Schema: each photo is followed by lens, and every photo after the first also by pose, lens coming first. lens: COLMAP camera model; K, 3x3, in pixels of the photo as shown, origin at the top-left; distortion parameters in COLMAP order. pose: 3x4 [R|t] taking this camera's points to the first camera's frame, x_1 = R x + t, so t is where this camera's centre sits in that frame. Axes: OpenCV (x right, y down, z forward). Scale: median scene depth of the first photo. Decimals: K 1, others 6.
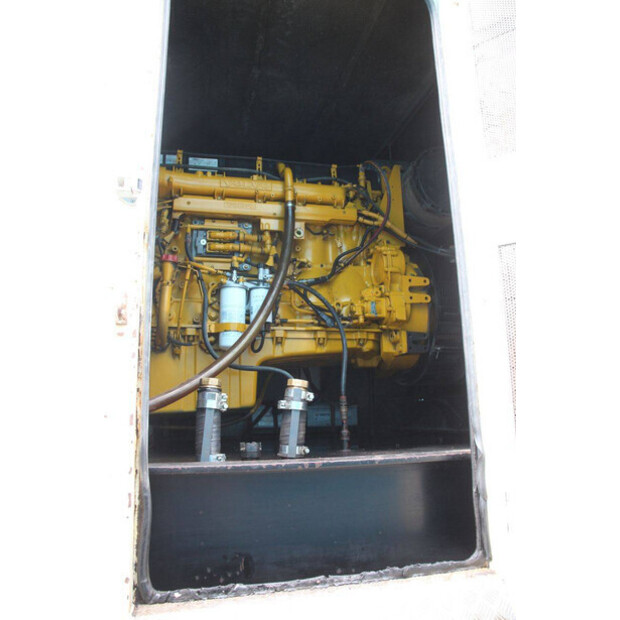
lens RADIAL K [[512.8, 0, 310.0], [0, 512.8, 310.0], [0, 0, 1]] dist [-0.161858, 0.142448]
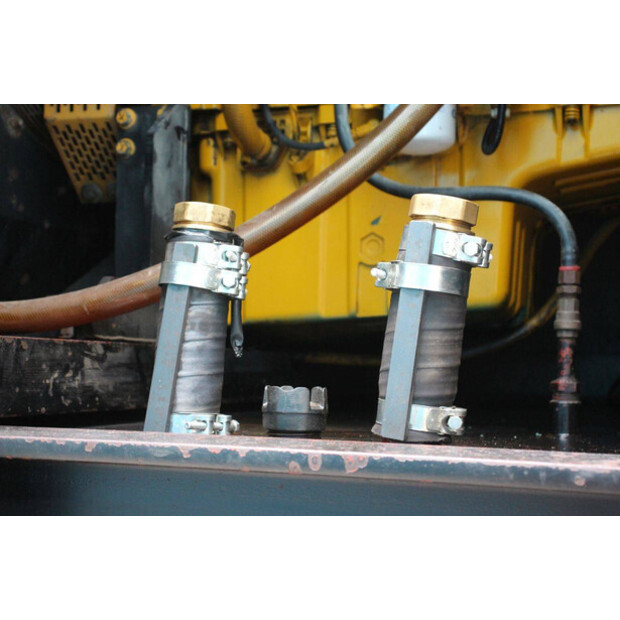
lens RADIAL K [[1040.9, 0, 310.0], [0, 1040.9, 310.0], [0, 0, 1]] dist [0.168760, 0.160883]
pose [[0.820932, 0.004672, -0.571007, 0.198849], [0.080673, 0.988988, 0.124074, 0.085330], [0.565298, -0.147922, 0.811515, 0.305277]]
